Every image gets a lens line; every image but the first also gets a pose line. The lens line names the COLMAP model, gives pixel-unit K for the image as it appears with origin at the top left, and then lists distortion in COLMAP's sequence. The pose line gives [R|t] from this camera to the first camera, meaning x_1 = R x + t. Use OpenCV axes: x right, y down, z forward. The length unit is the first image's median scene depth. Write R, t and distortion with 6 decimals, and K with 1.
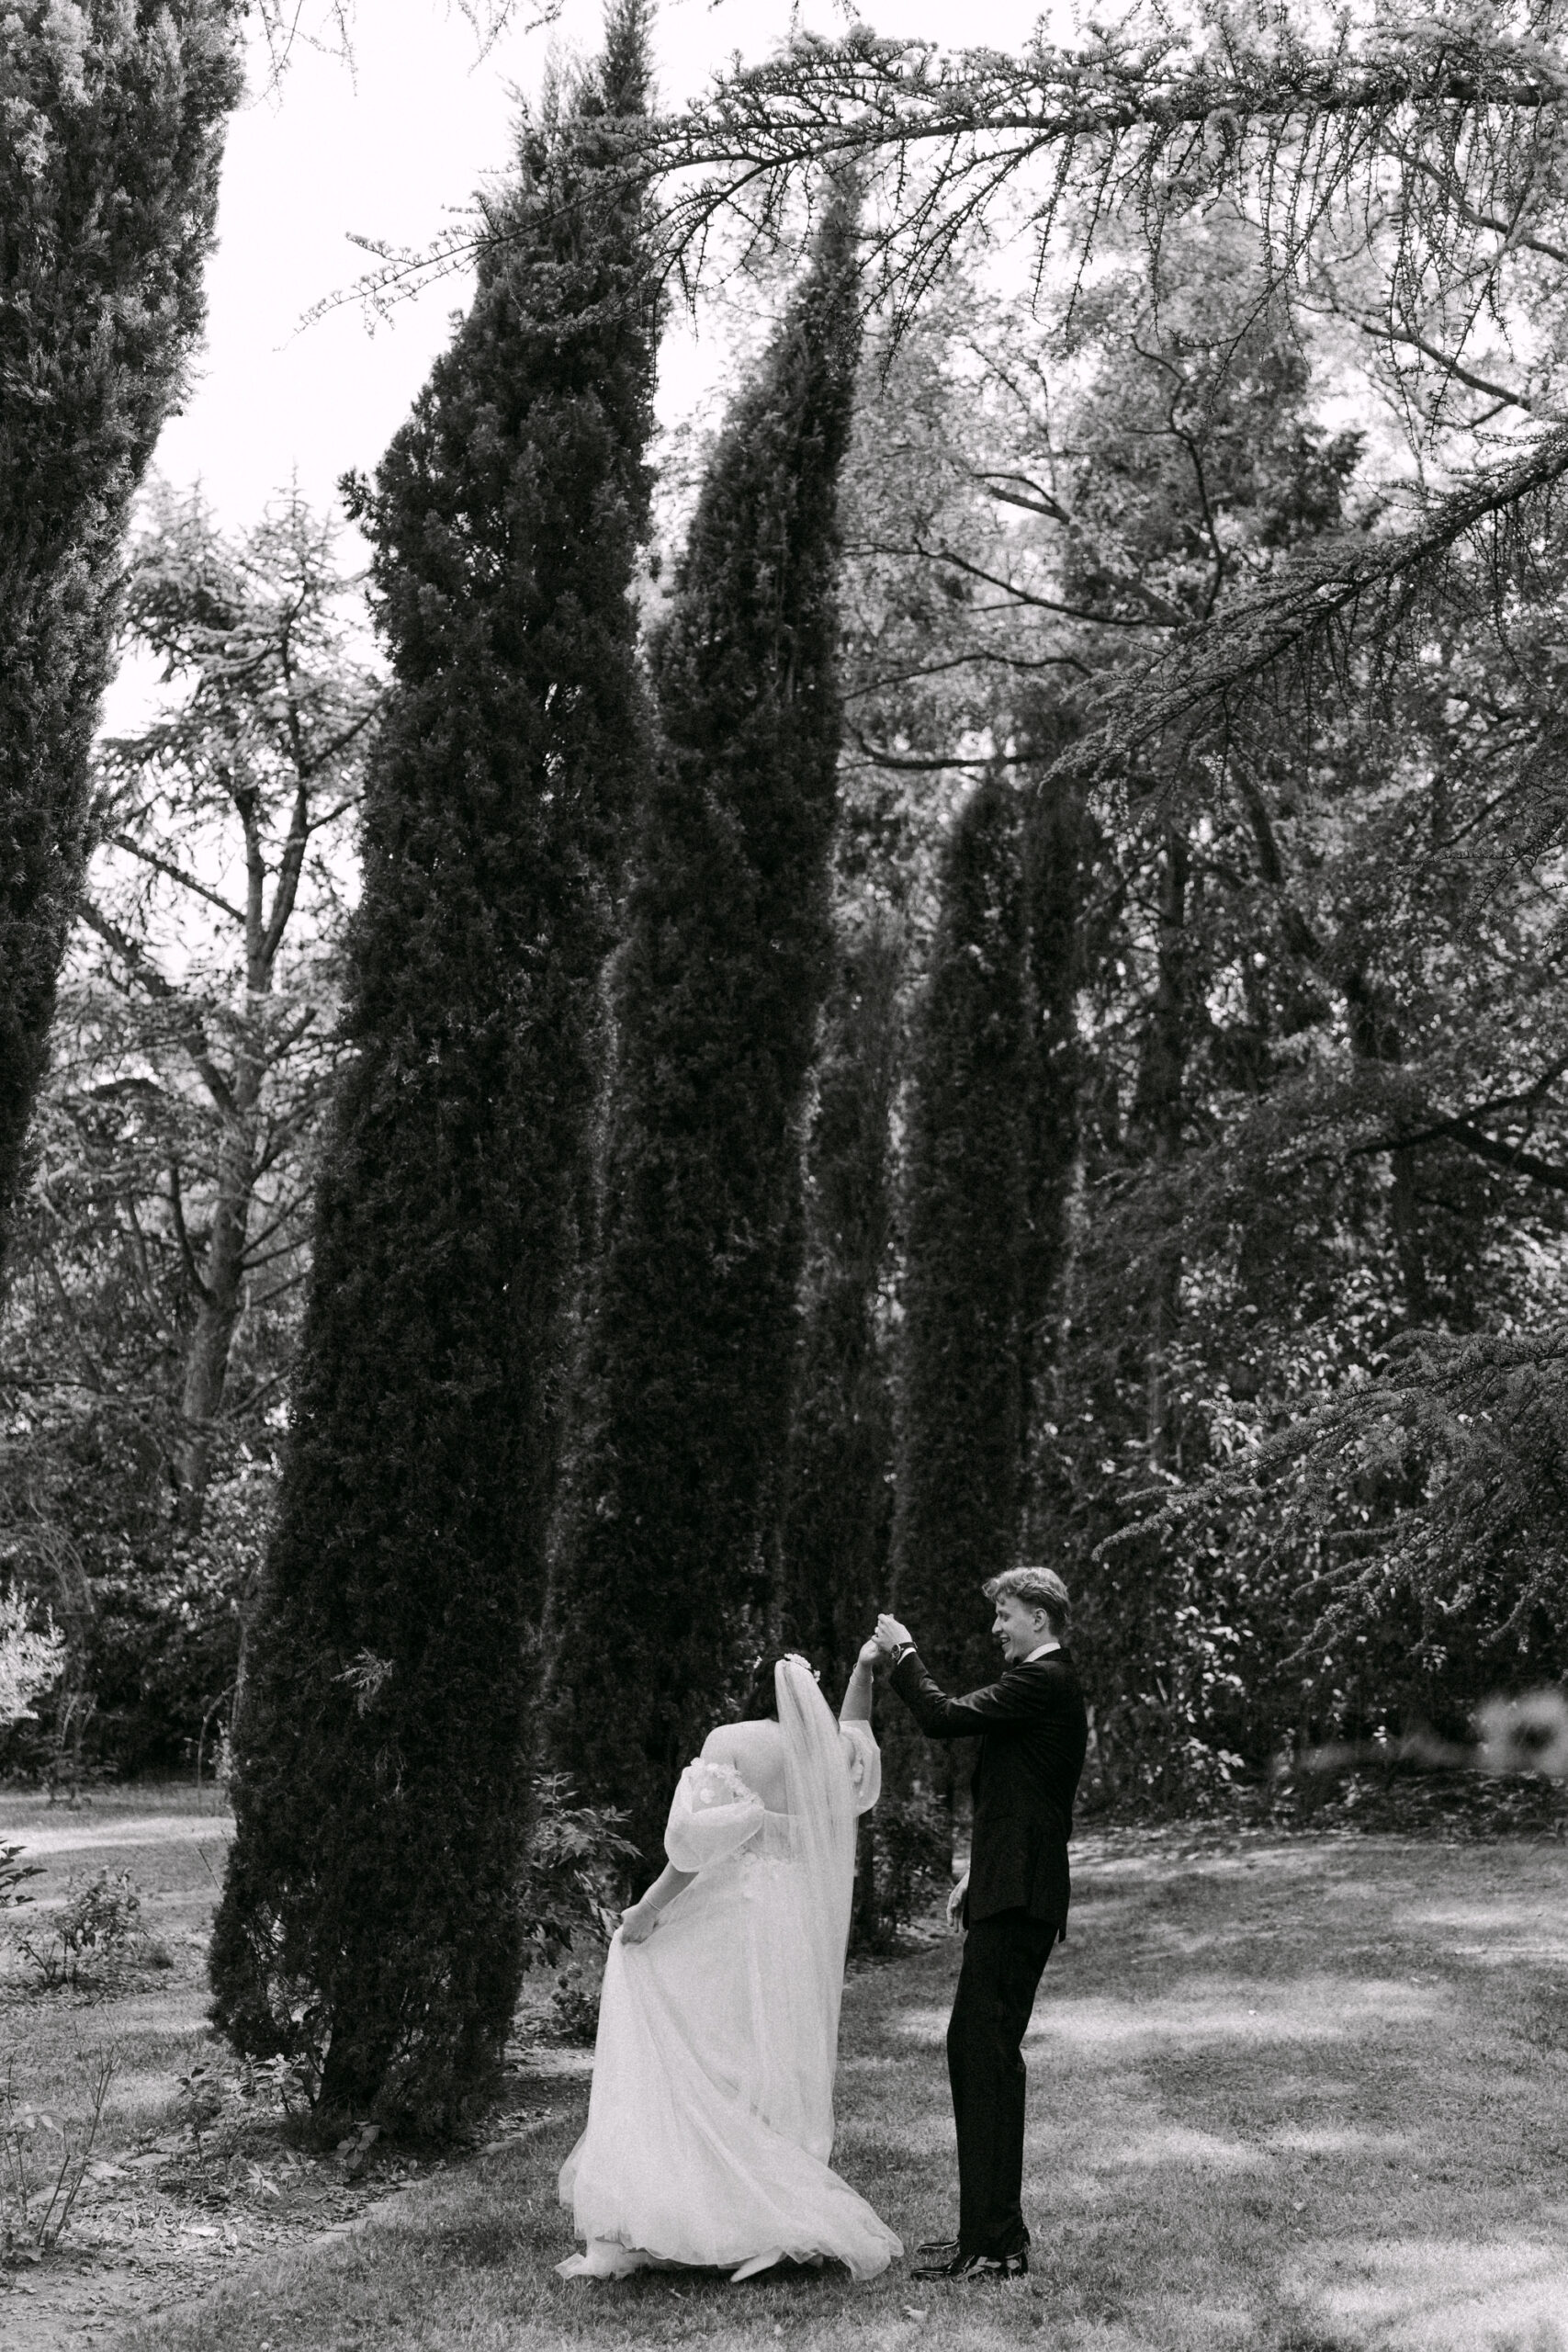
lens RADIAL K [[2465.7, 0, 784.0], [0, 2465.7, 1176.0], [0, 0, 1]] dist [-0.008899, 0.170860]
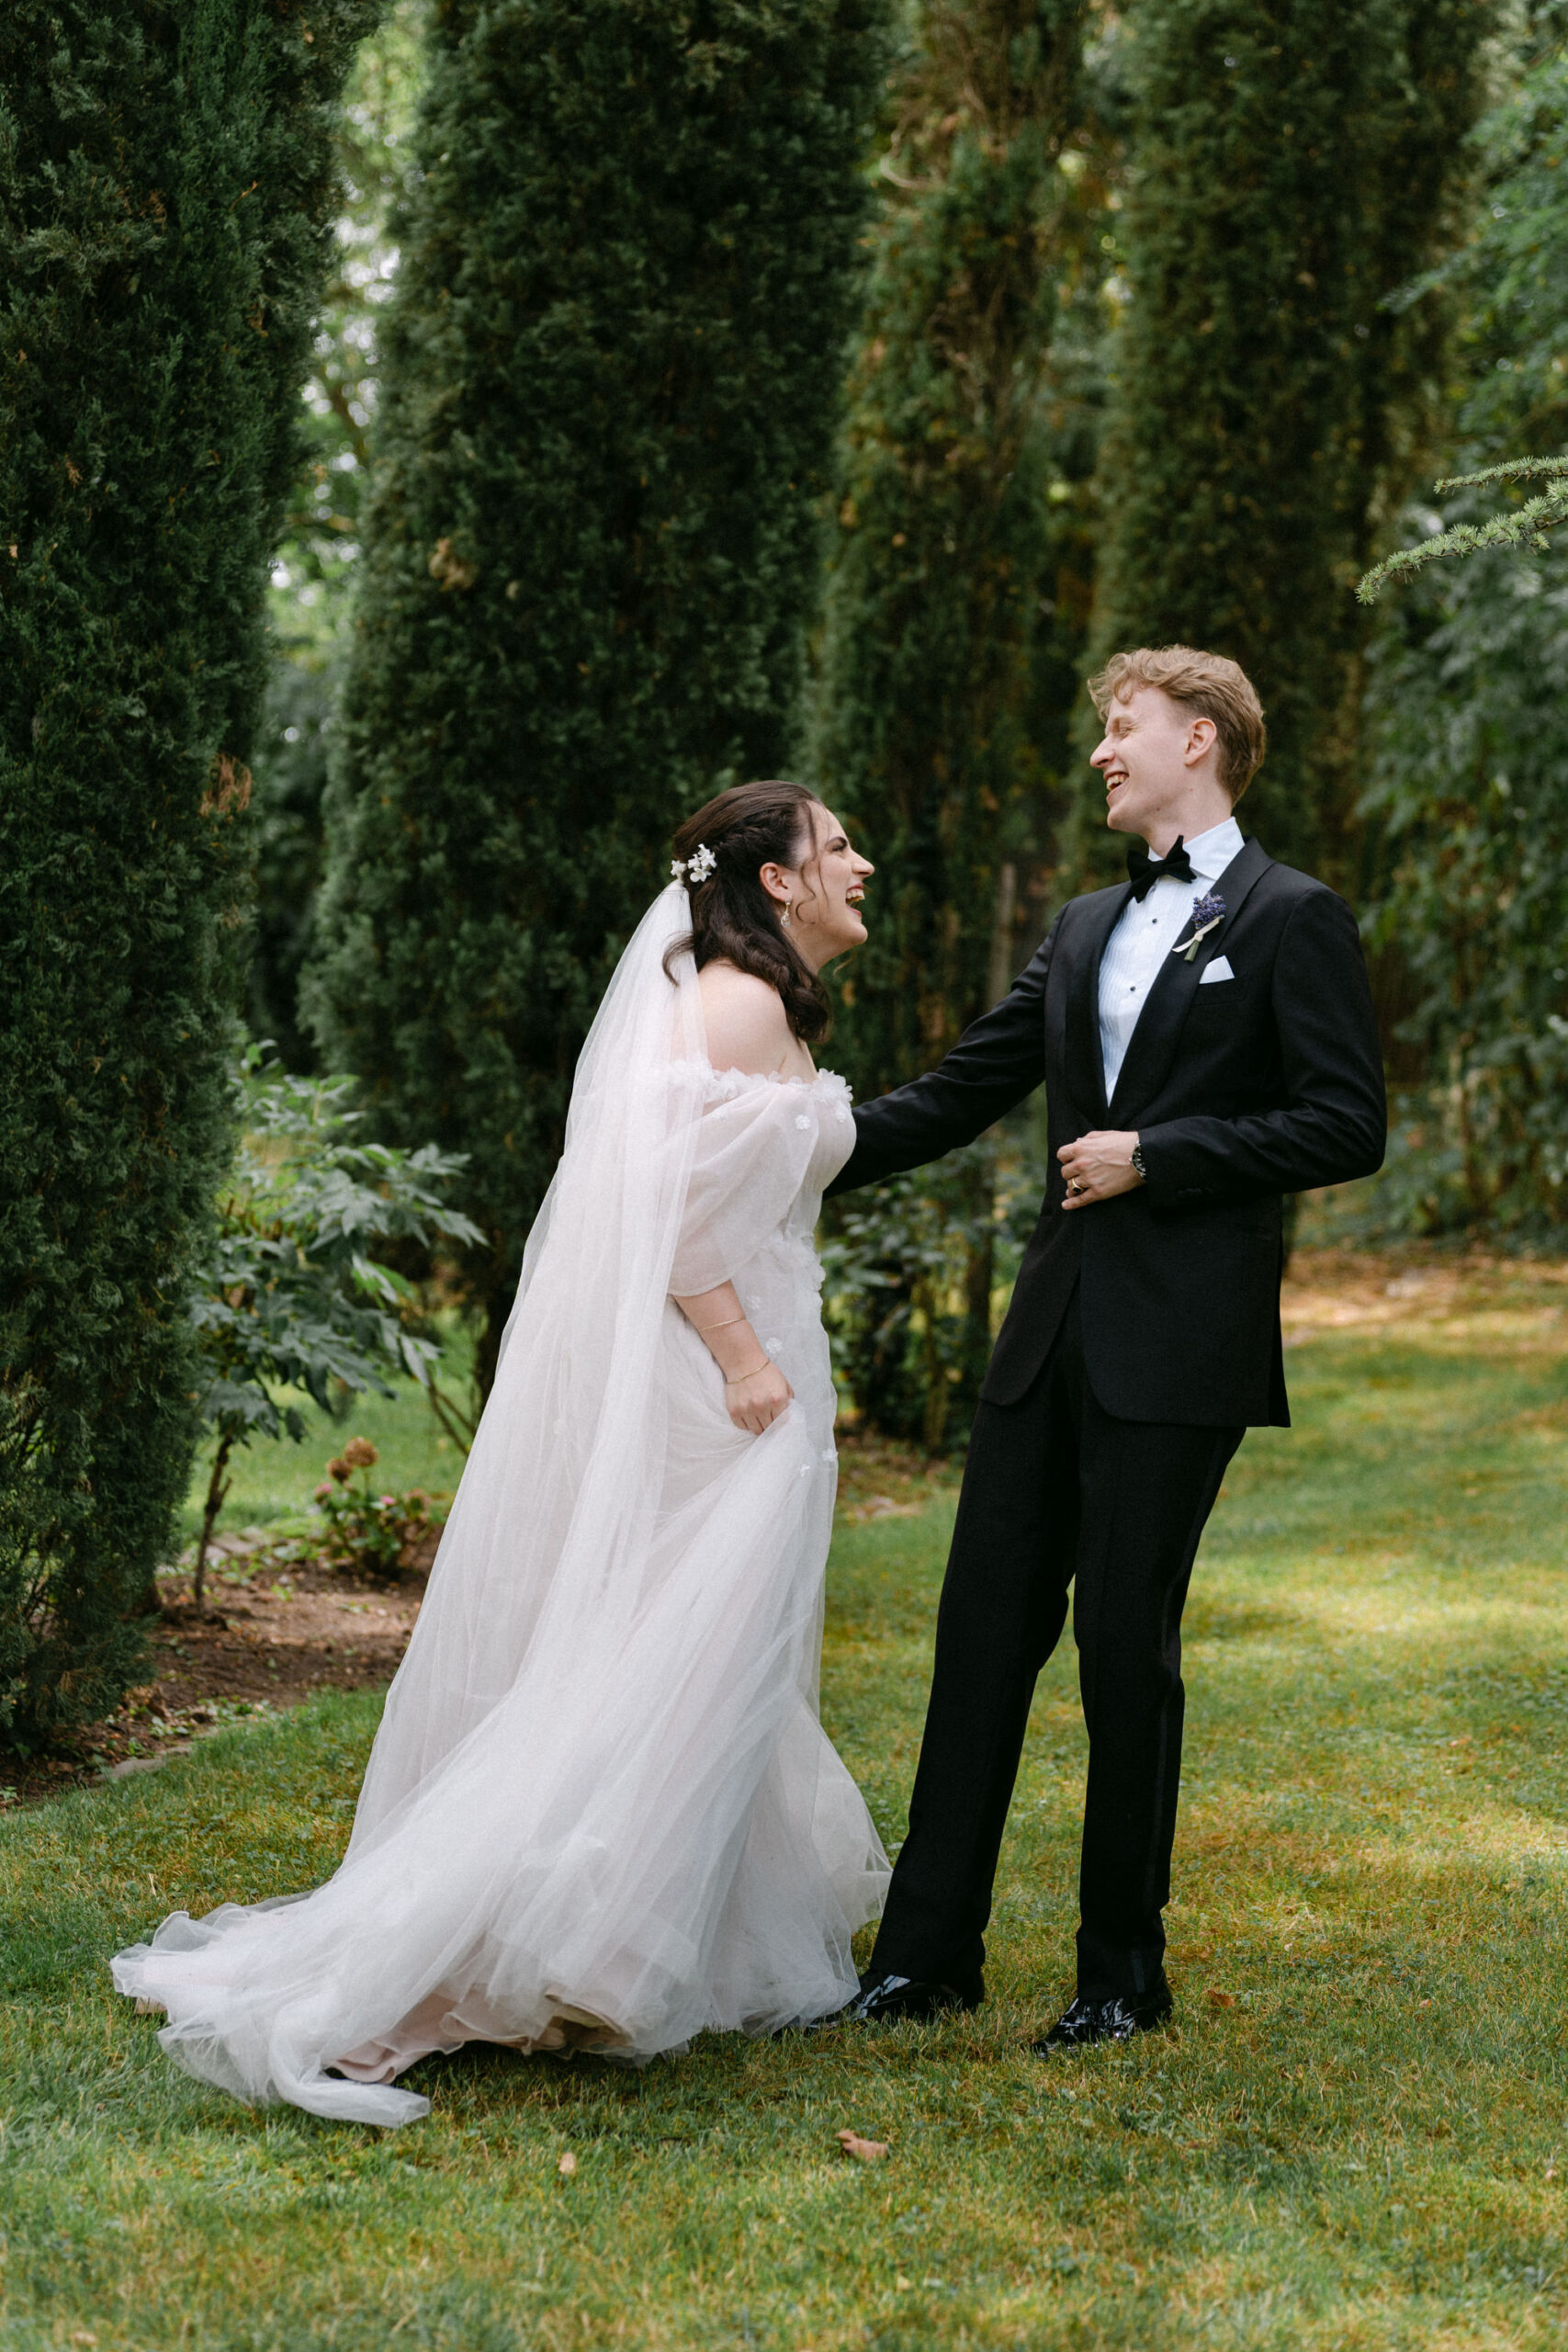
lens RADIAL K [[4185.7, 0, 784.0], [0, 4185.7, 1176.0], [0, 0, 1]] dist [0.055738, 0.429902]
pose [[0.997491, 0.044523, -0.055032, 0.047472], [-0.030468, 0.971771, 0.233952, 0.056896], [0.063895, -0.231688, 0.970690, 0.165522]]
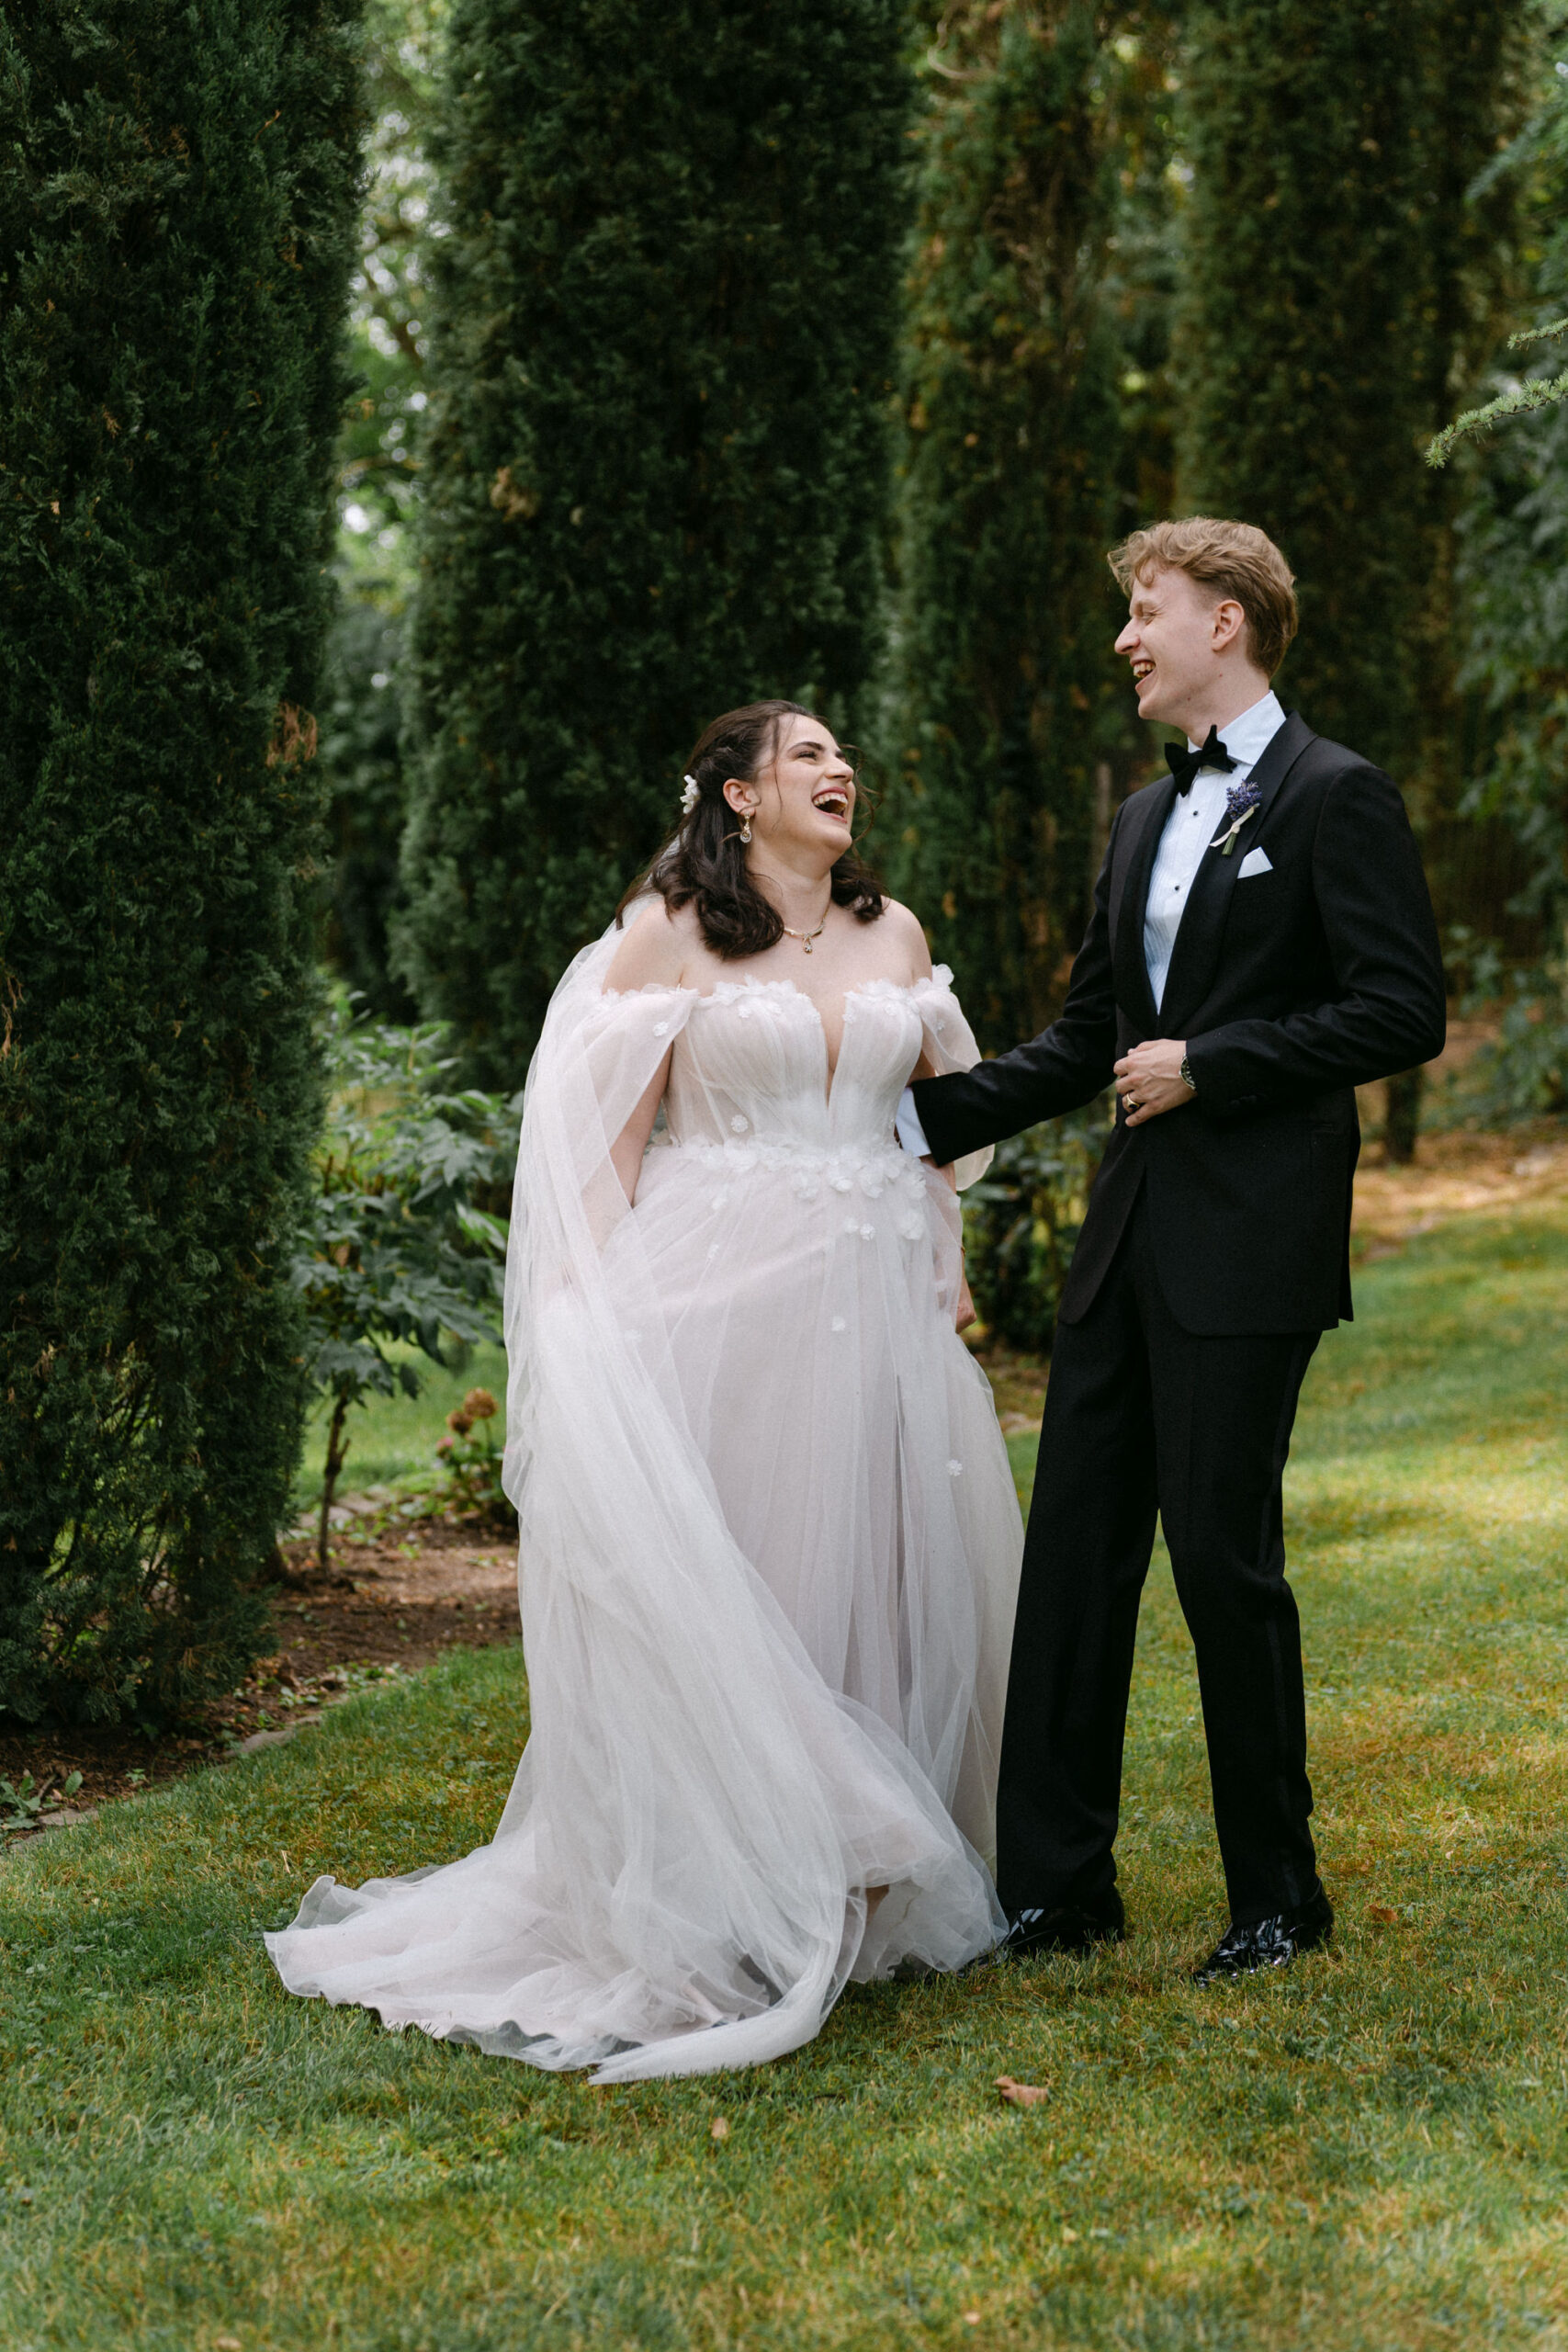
lens RADIAL K [[4157.9, 0, 857.9], [0, 4157.9, 1188.6], [0, 0, 1]] dist [0.060687, 0.212993]
pose [[0.997495, -0.017780, -0.068467, 0.050479], [0.034840, 0.965846, 0.256764, 0.060584], [0.061564, -0.258506, 0.964046, 0.186457]]
